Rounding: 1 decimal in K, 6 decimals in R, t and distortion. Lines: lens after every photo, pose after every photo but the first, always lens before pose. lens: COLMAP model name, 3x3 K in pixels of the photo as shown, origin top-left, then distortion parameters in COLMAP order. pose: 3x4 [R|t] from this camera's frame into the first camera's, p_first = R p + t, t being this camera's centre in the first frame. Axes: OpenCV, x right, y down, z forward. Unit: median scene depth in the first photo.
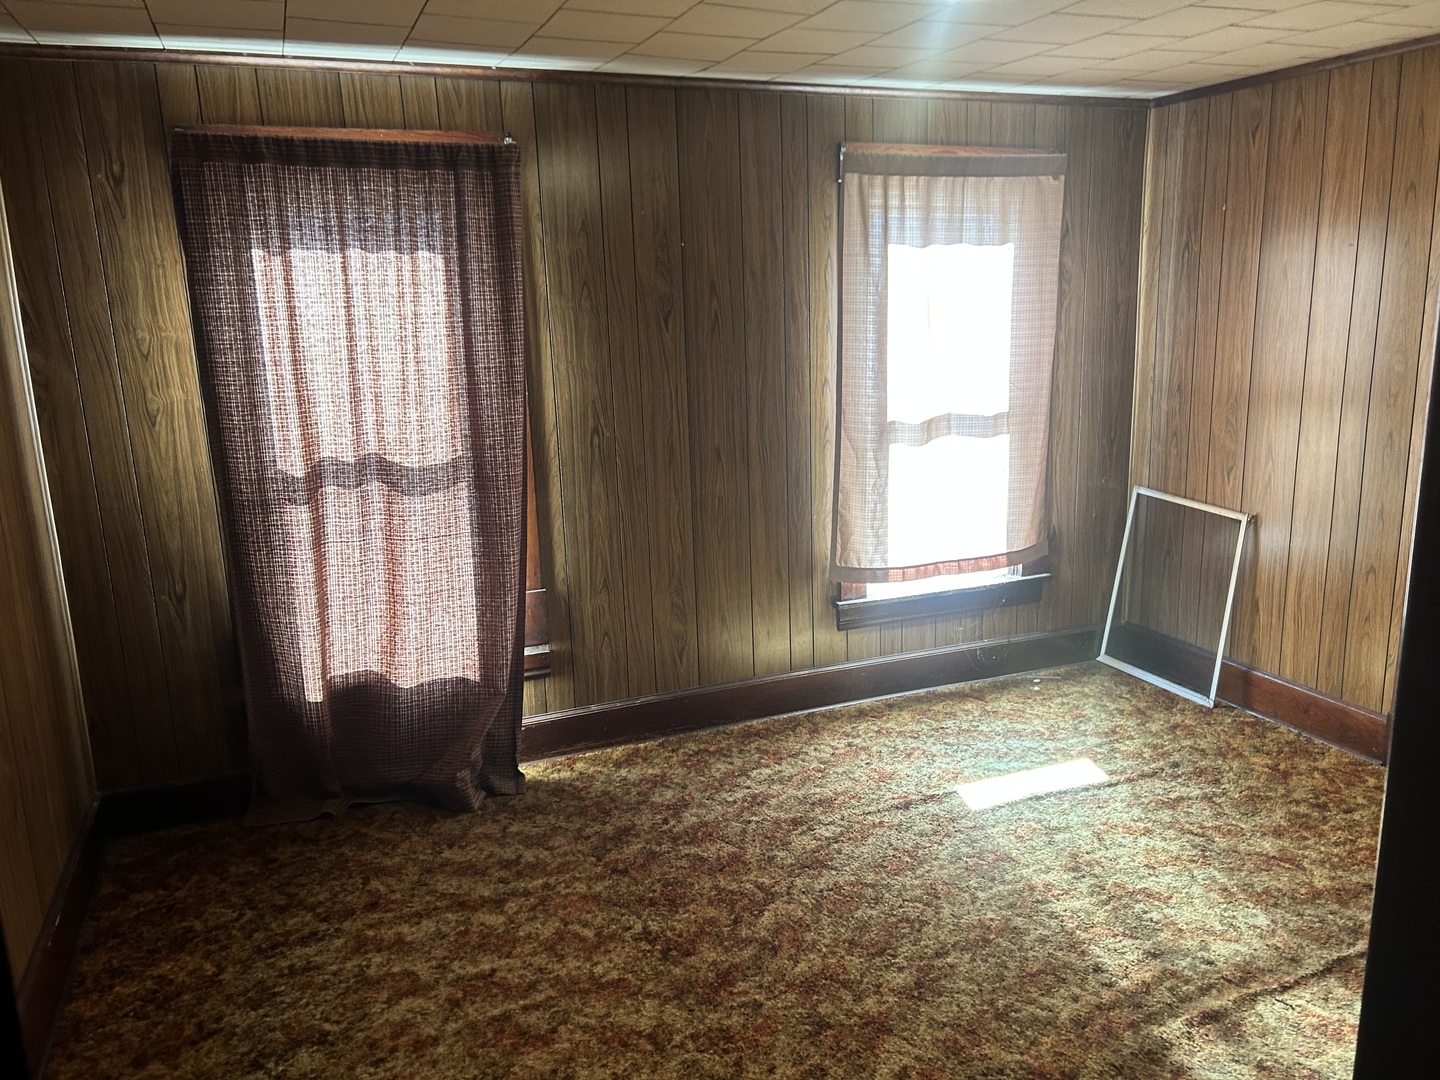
lens RADIAL K [[1081.3, 0, 724.7], [0, 1081.3, 547.4], [0, 0, 1]] dist [0.051201, -0.045123]
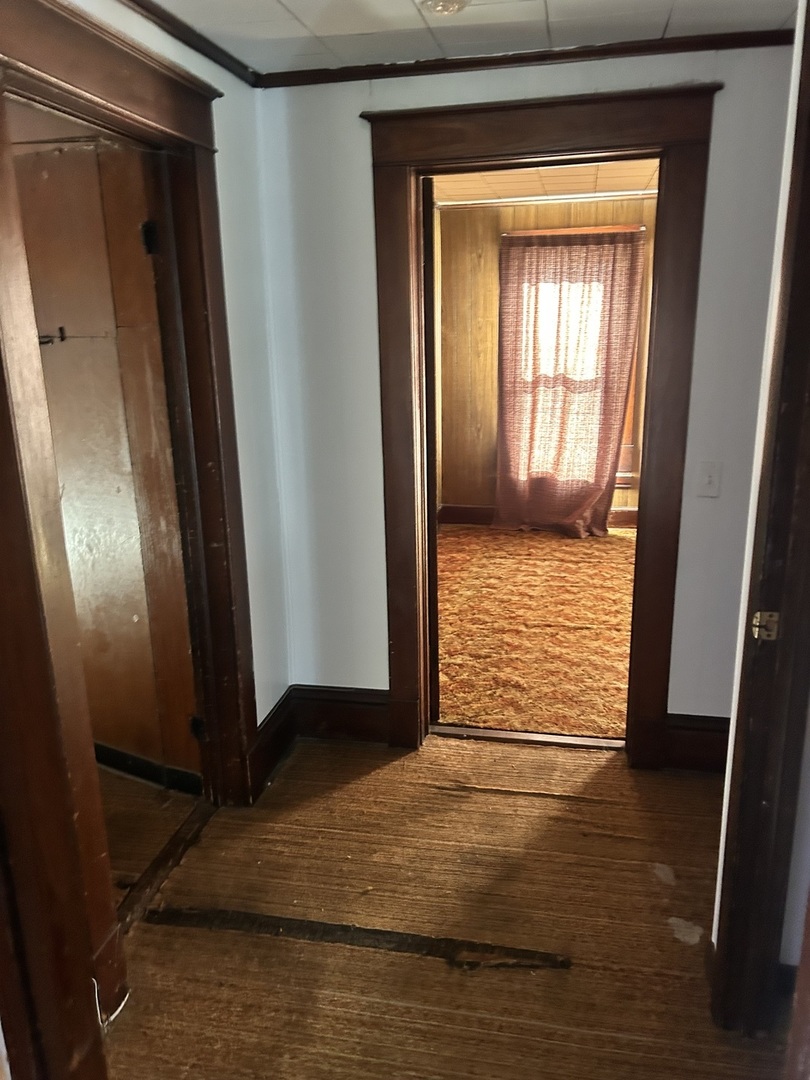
lens RADIAL K [[811.0, 0, 400.3], [0, 811.0, 543.9], [0, 0, 1]] dist [0.051201, -0.045123]
pose [[0.826911, 0.161379, -0.538679, 0.380993], [-0.124981, 0.986720, 0.103749, 0.133697], [0.548268, -0.018467, 0.836099, -0.628205]]
